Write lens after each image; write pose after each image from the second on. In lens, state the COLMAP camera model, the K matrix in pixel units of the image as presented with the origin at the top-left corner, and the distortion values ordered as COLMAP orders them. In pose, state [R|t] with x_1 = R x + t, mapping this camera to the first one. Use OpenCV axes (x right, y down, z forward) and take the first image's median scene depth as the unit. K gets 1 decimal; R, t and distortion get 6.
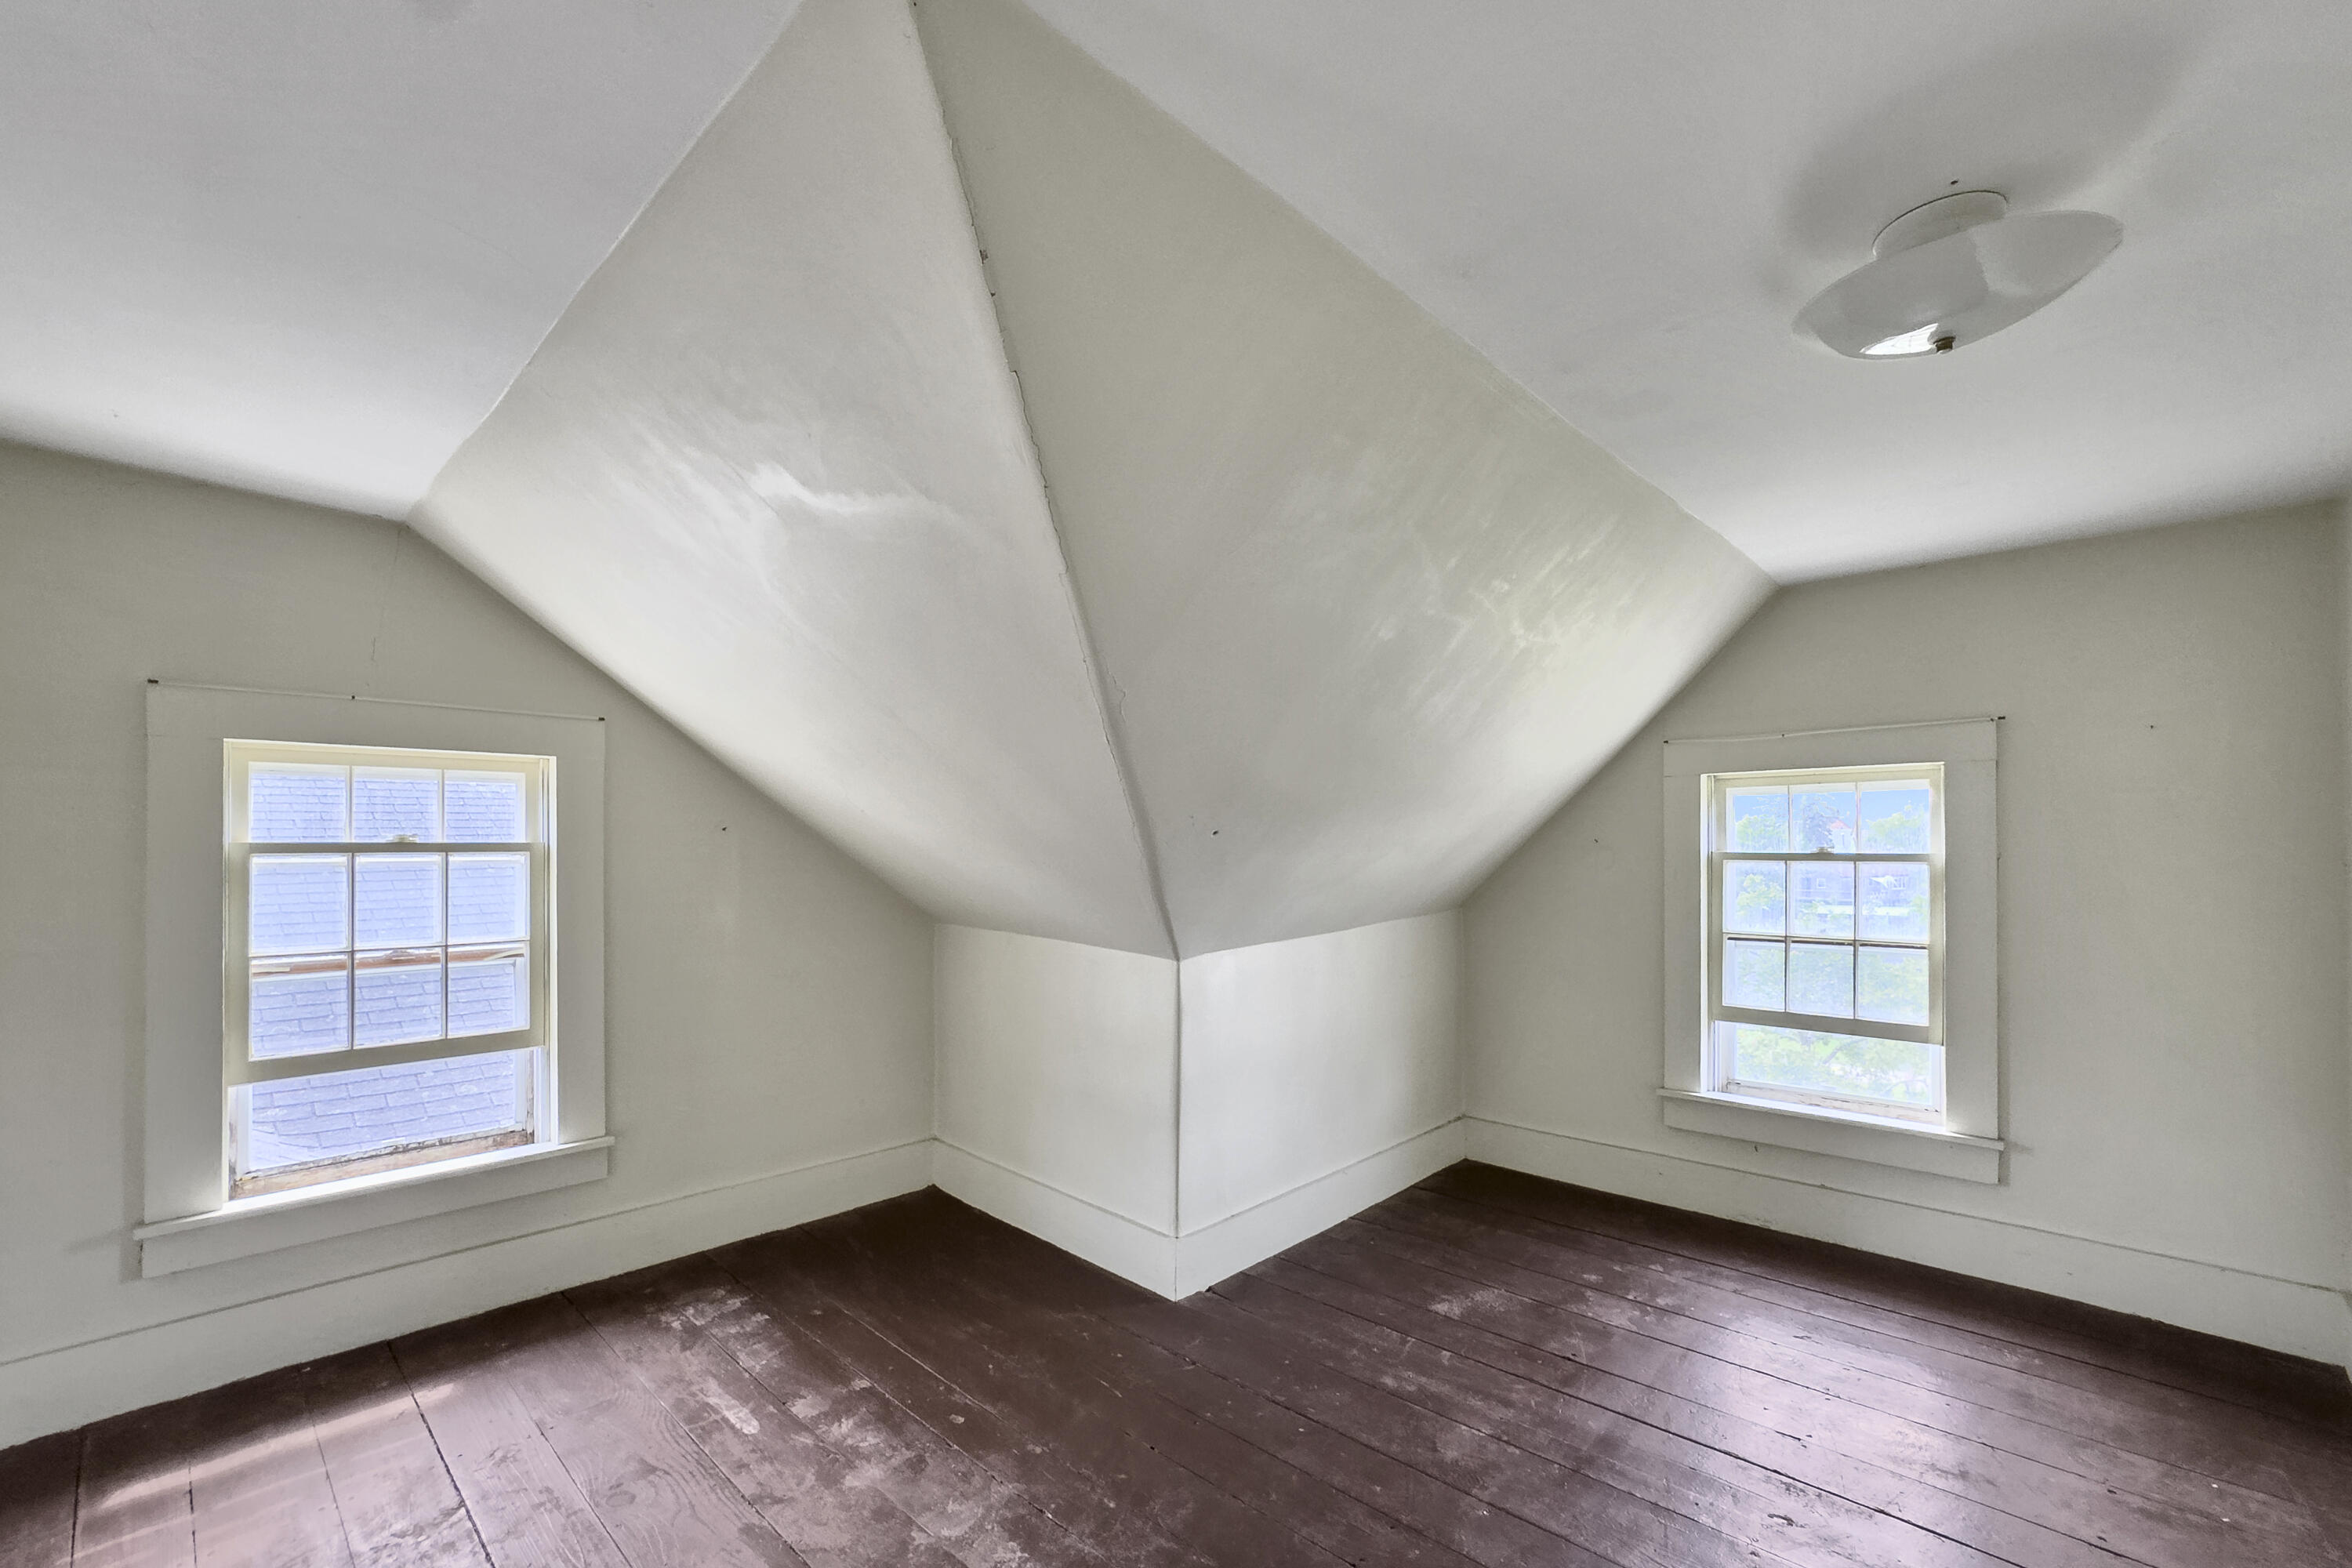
lens RADIAL K [[977.3, 0, 1176.0], [0, 977.3, 784.0], [0, 0, 1]] dist [-0.022384, 0.008150]
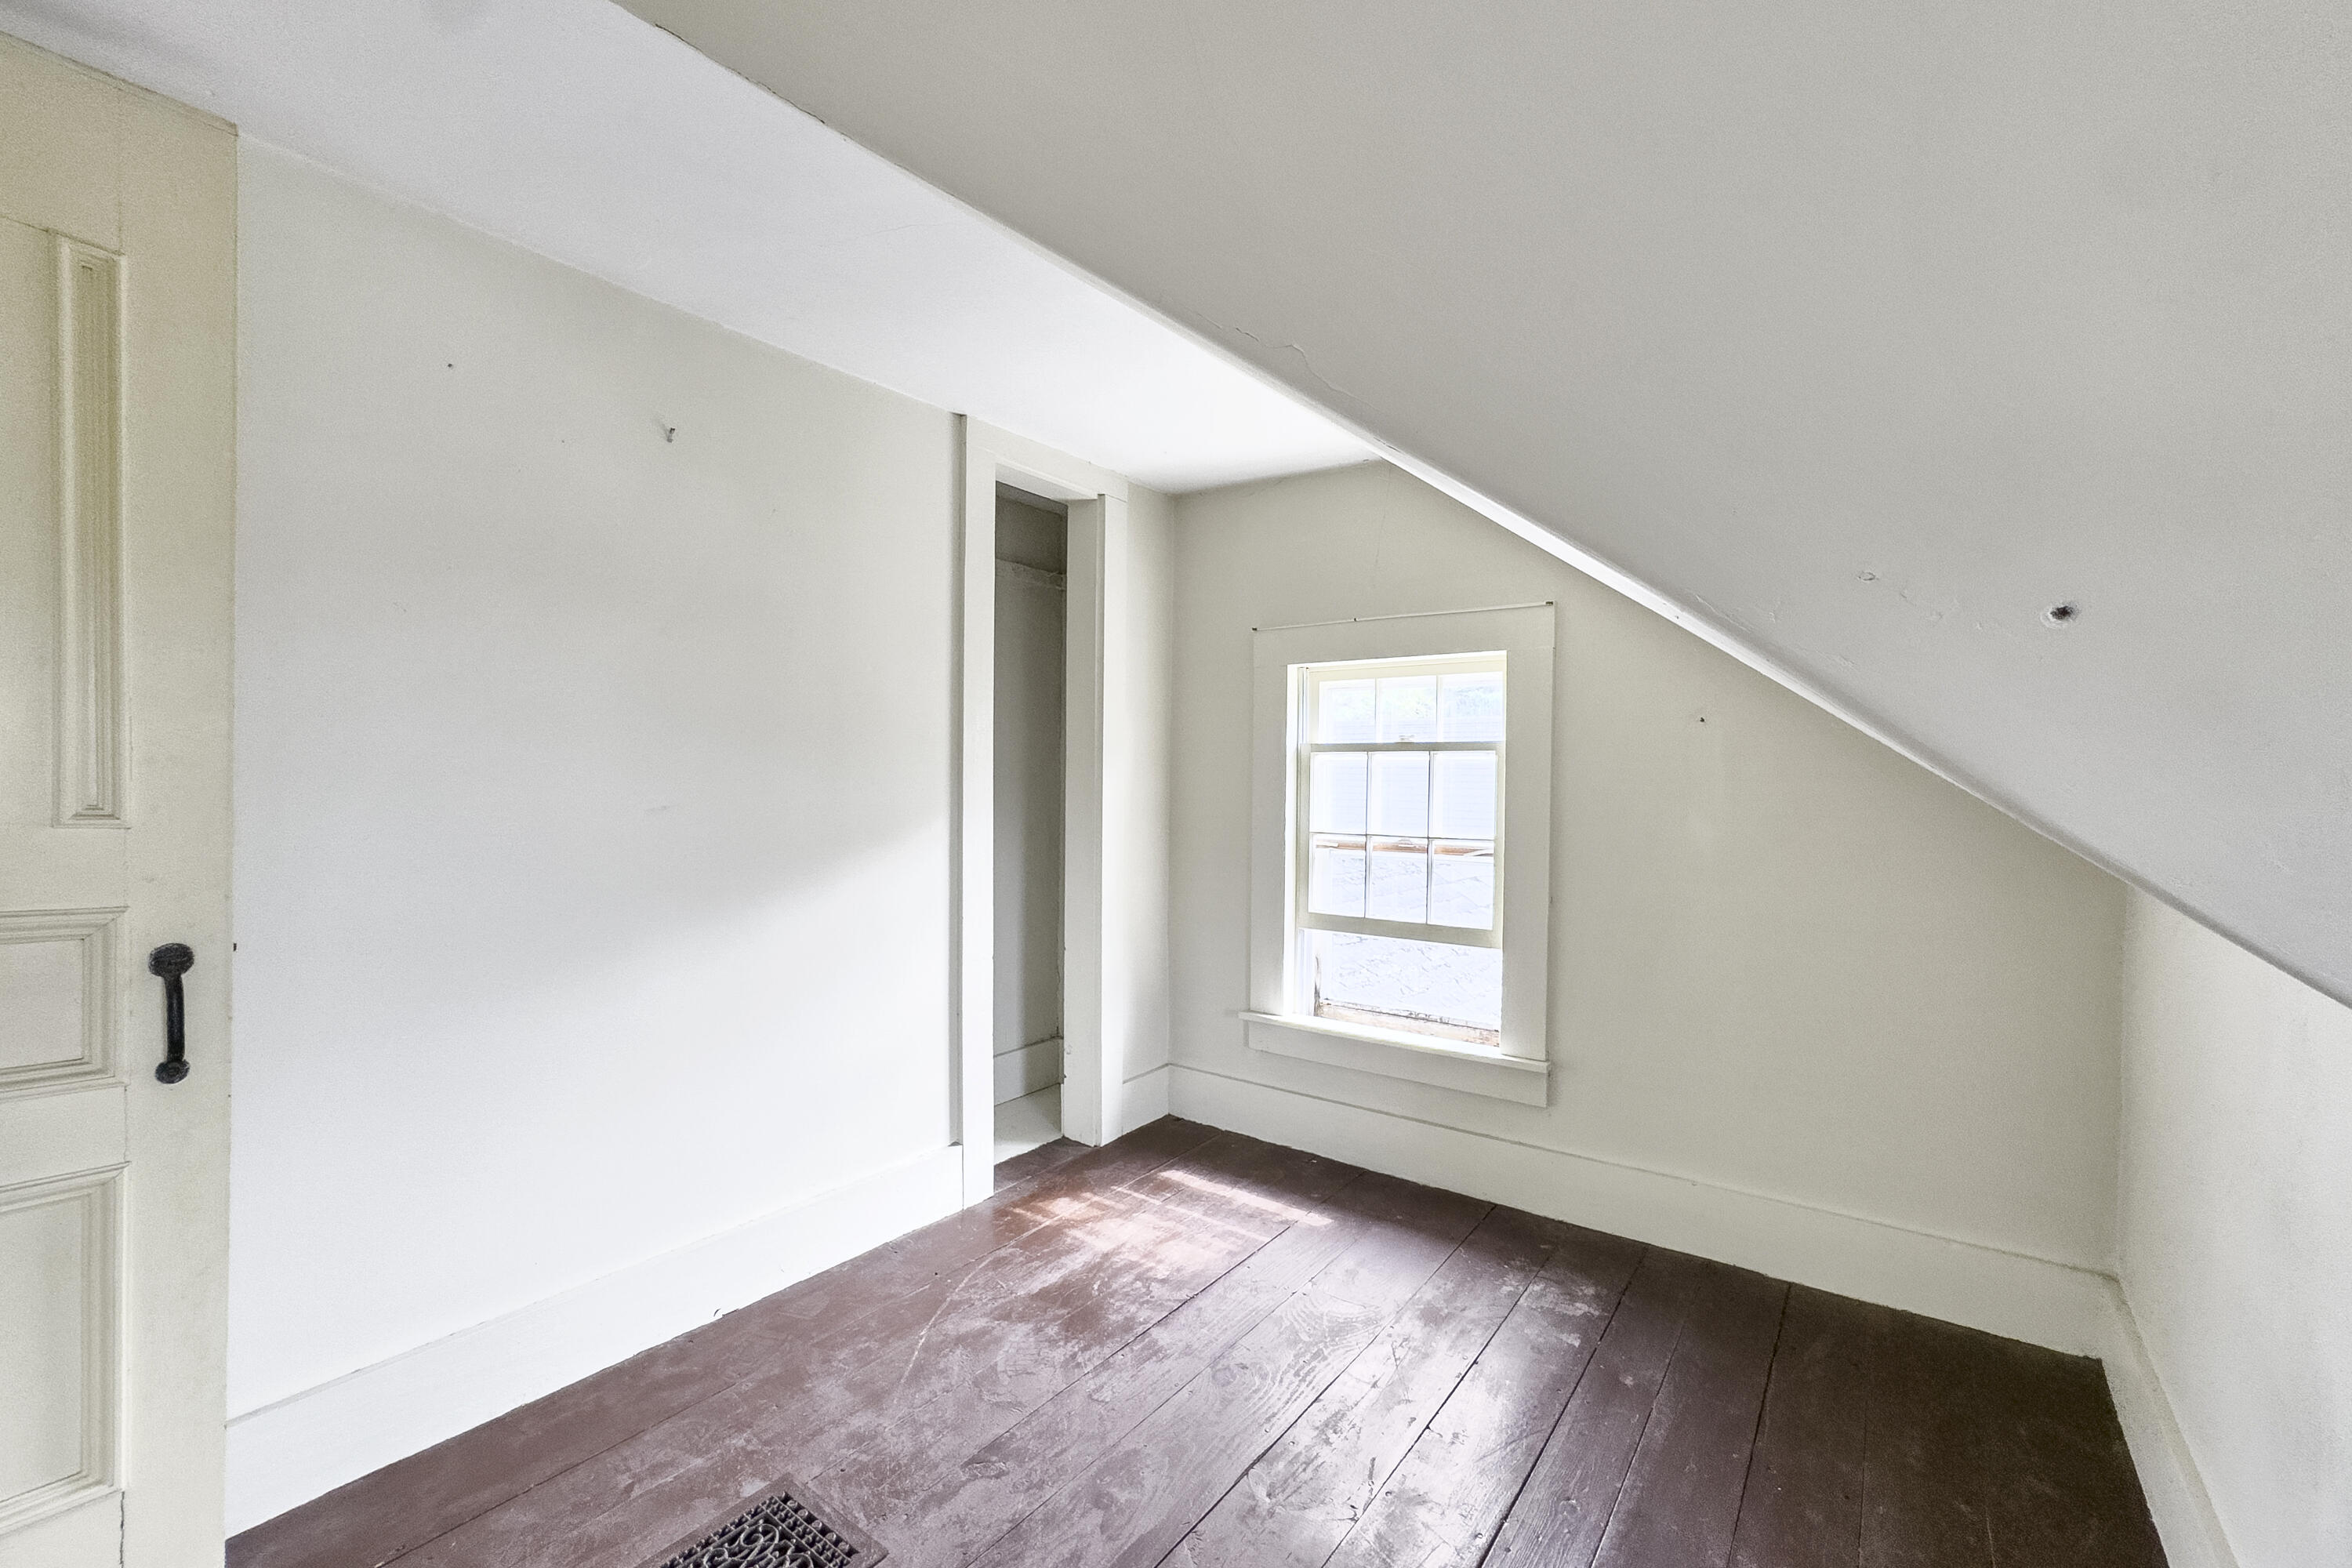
lens RADIAL K [[977.3, 0, 1176.0], [0, 977.3, 784.0], [0, 0, 1]] dist [-0.022384, 0.008150]
pose [[0.126955, 0.009065, -0.991867, 0.283126], [0.057621, 0.998202, 0.016499, 0.075192], [0.990233, -0.059247, 0.126205, 0.598926]]
